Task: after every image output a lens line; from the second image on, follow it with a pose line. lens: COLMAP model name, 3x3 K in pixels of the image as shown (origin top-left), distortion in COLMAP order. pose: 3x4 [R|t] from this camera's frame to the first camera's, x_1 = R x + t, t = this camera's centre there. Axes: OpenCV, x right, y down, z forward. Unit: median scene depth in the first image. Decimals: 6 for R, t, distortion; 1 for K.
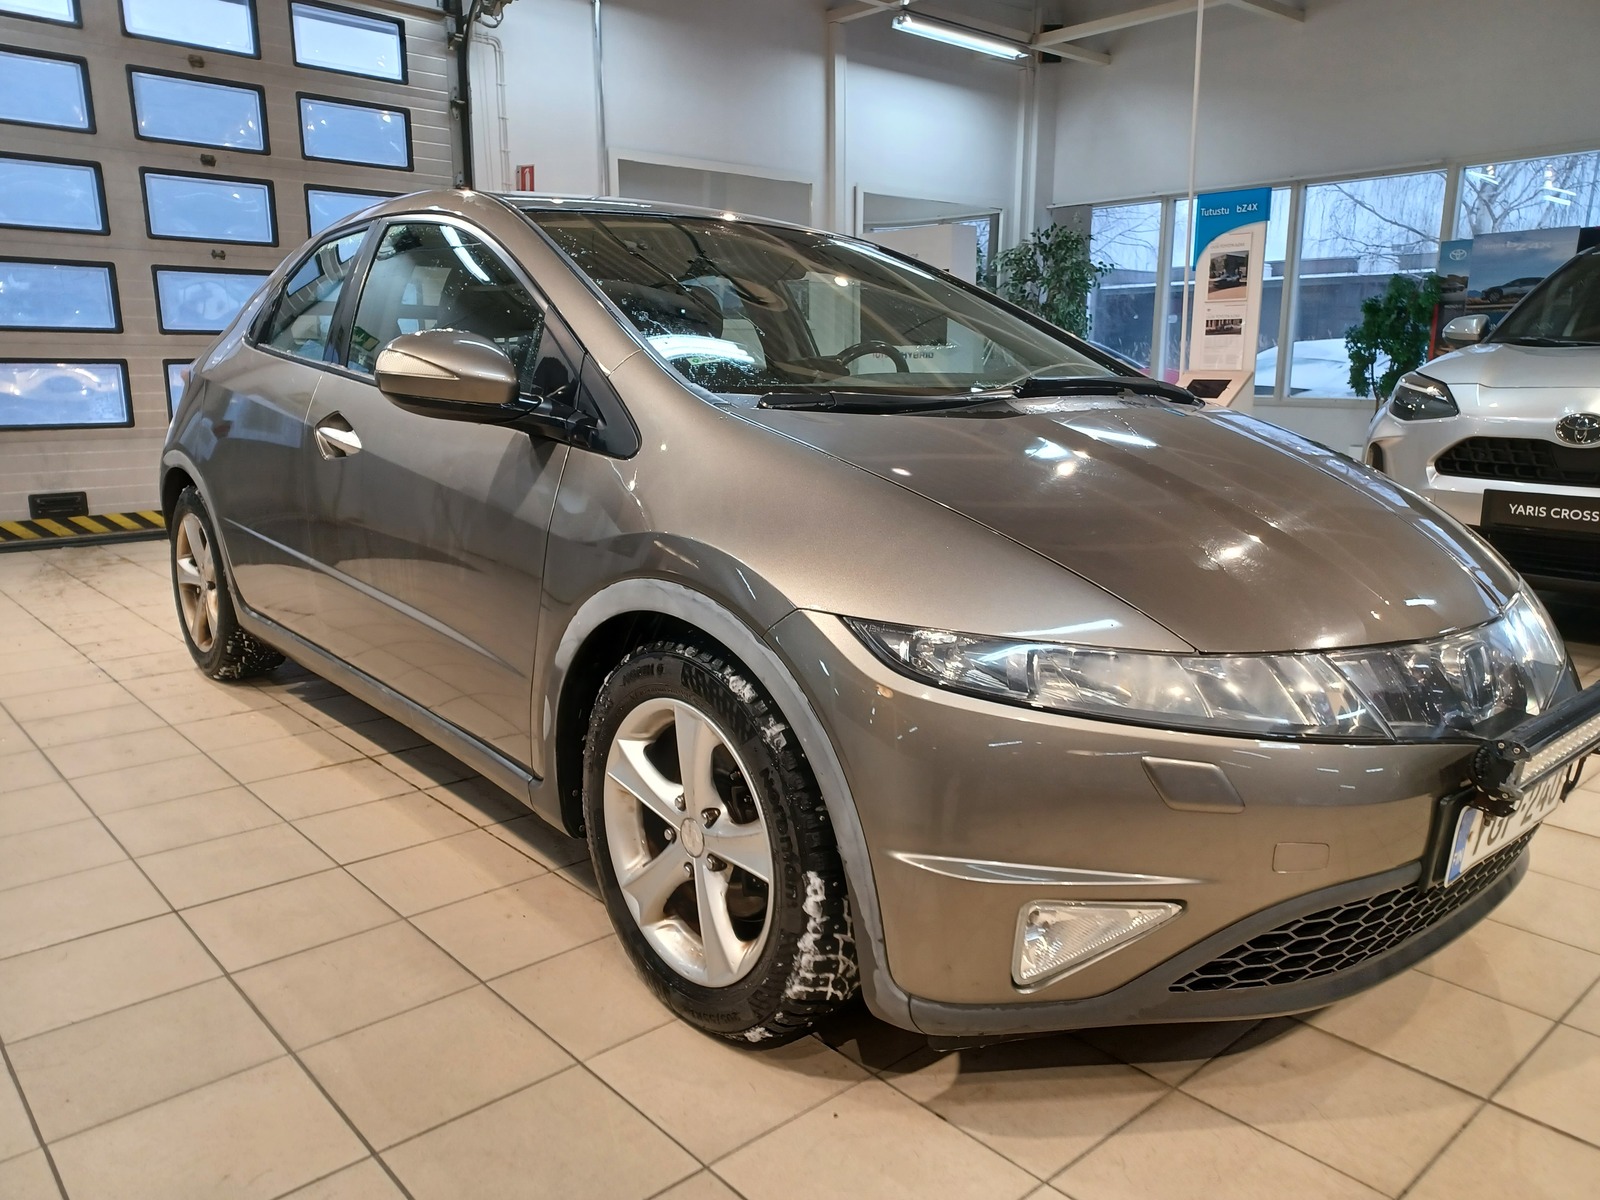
lens RADIAL K [[1168.2, 0, 806.5], [0, 1168.2, 592.7], [0, 0, 1]] dist [0.008982, 0.027942]
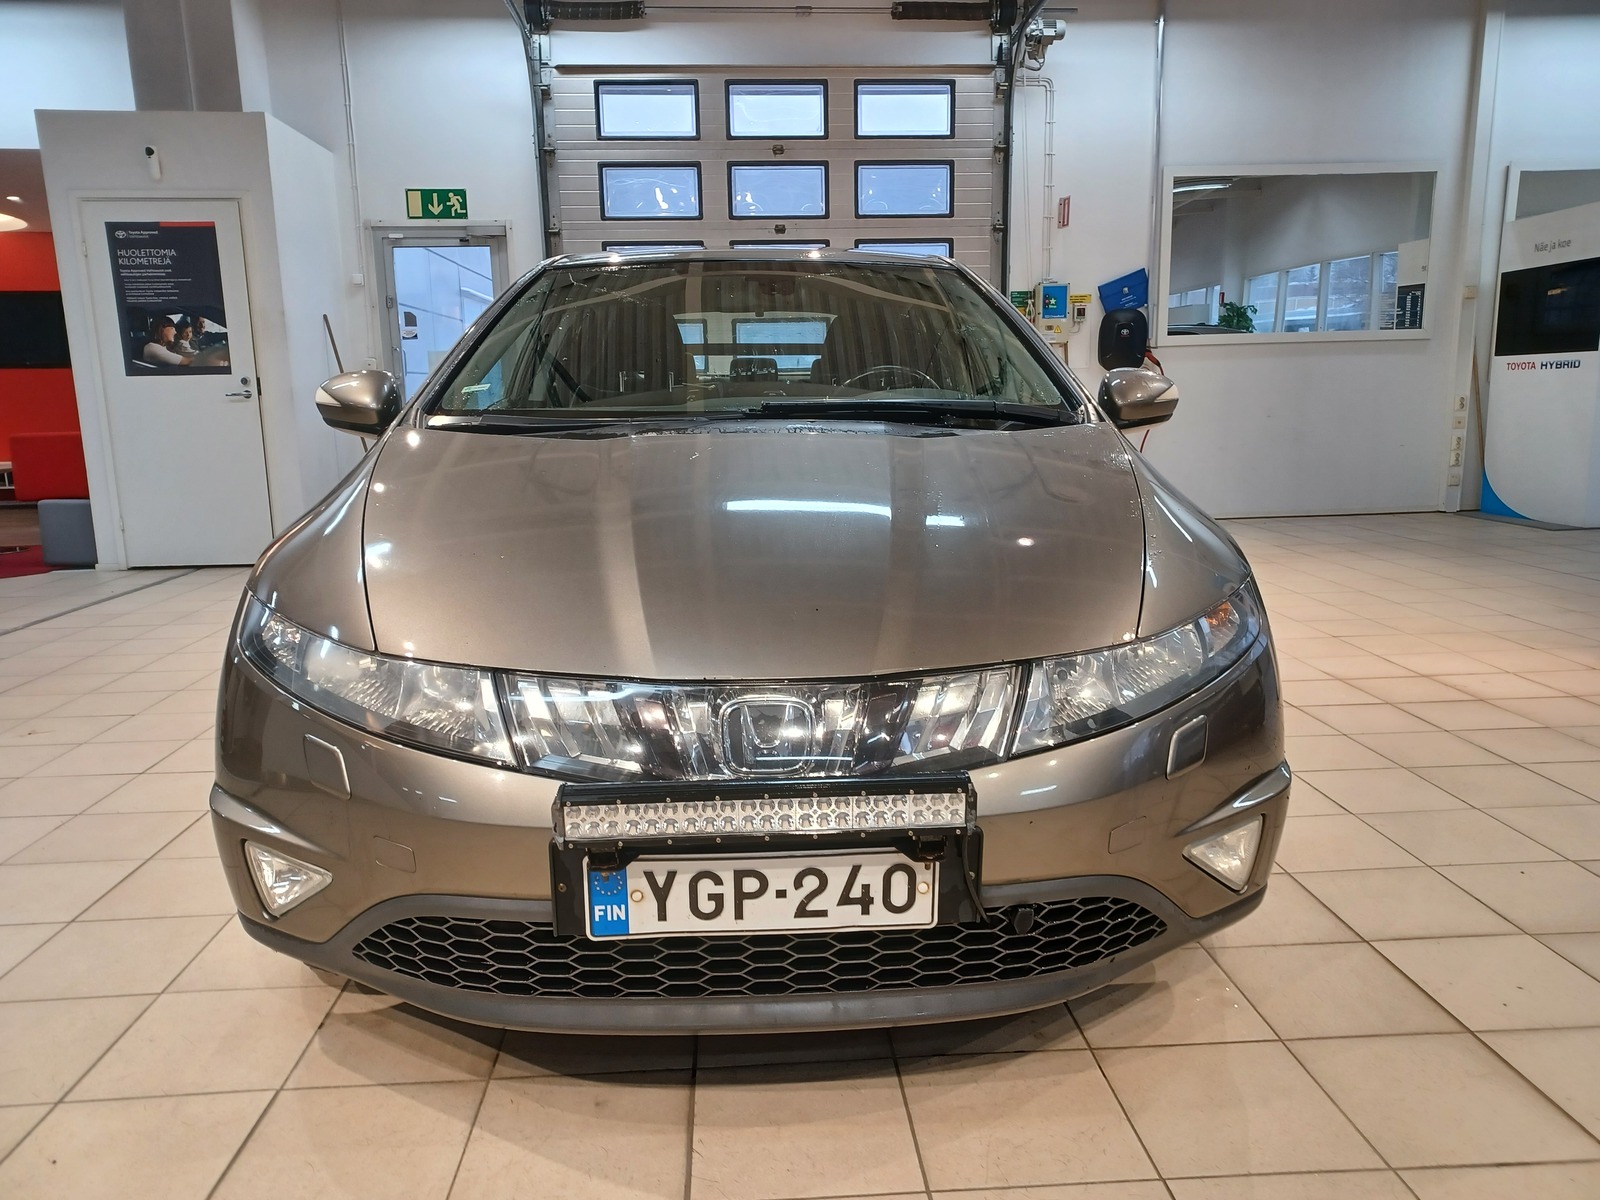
lens RADIAL K [[1168.2, 0, 806.5], [0, 1168.2, 592.7], [0, 0, 1]] dist [0.008982, 0.027942]
pose [[0.784098, 0.091399, -0.613870, 0.258473], [-0.104029, 0.994458, 0.015189, -0.012695], [0.611856, 0.051951, 0.789261, 0.073411]]
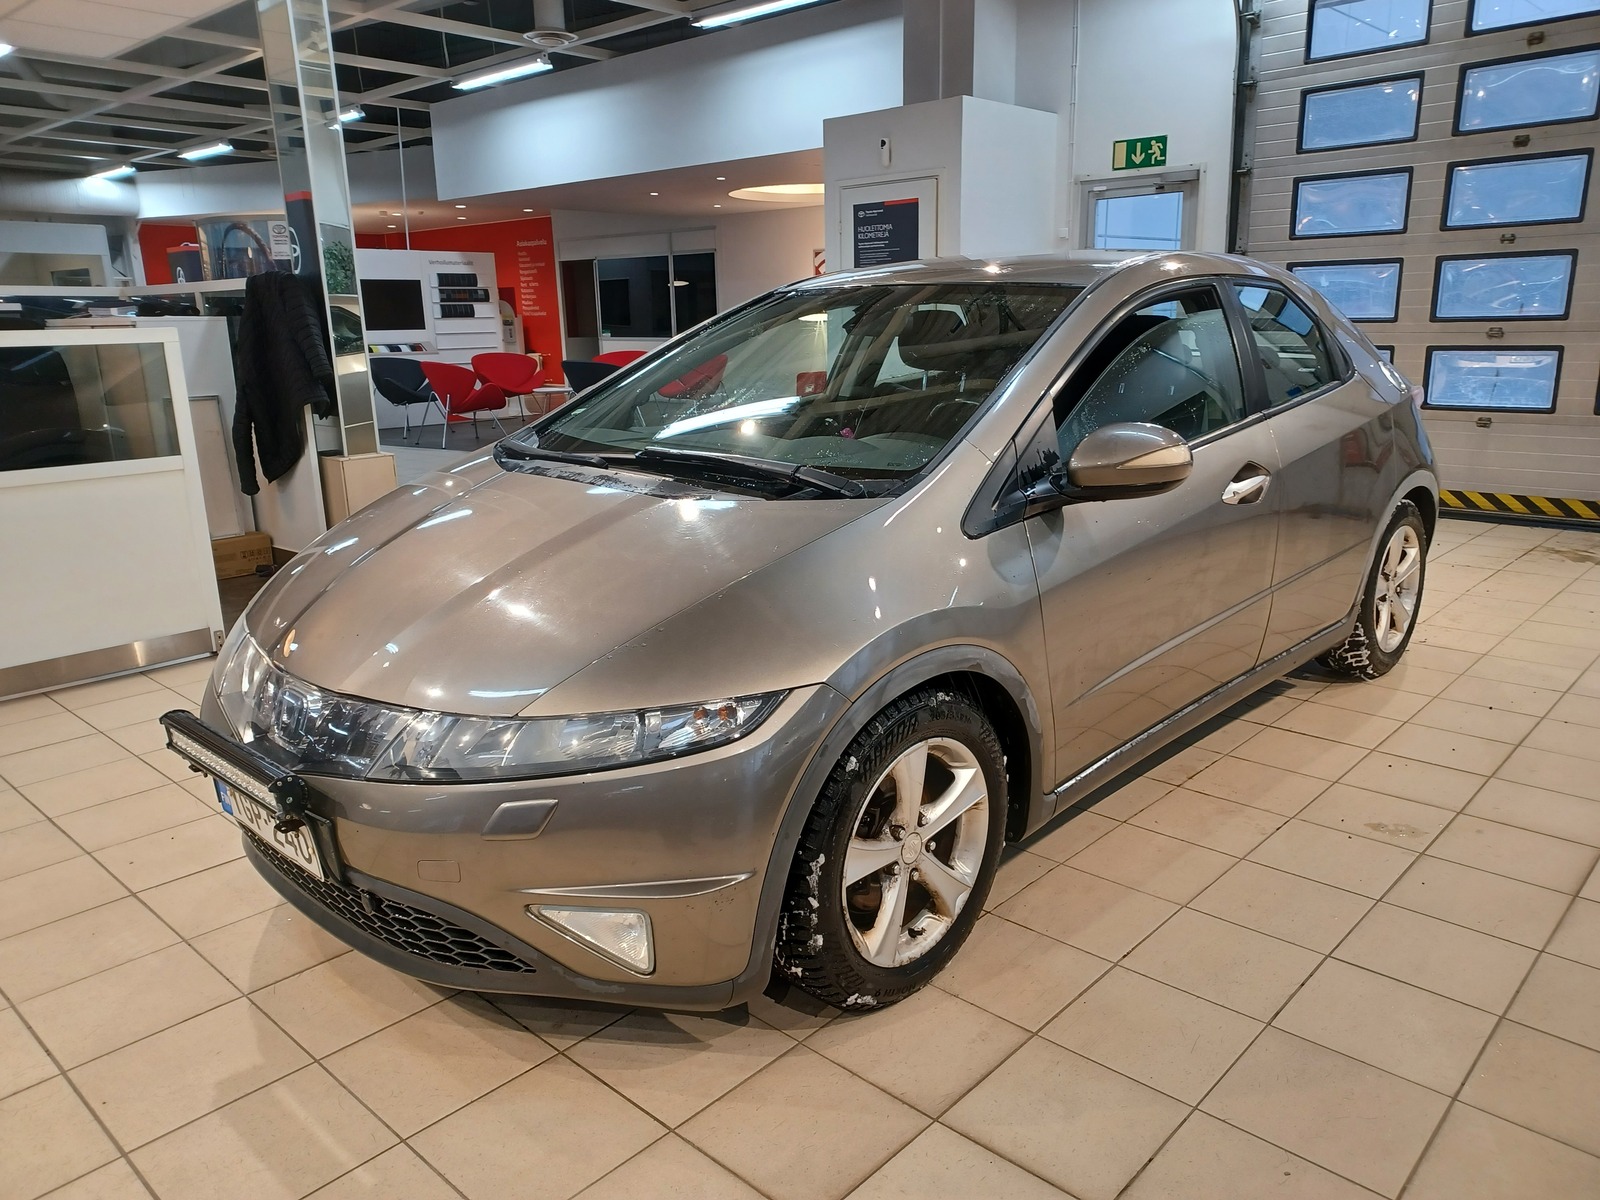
lens RADIAL K [[1166.8, 0, 800.0], [0, 1166.8, 600.0], [0, 0, 1]] dist [0.008722, -0.003872]
pose [[0.080709, 0.237940, -0.967921, 0.417126], [-0.177070, 0.959065, 0.220998, -0.099139], [0.980883, 0.153553, 0.119538, 0.312917]]
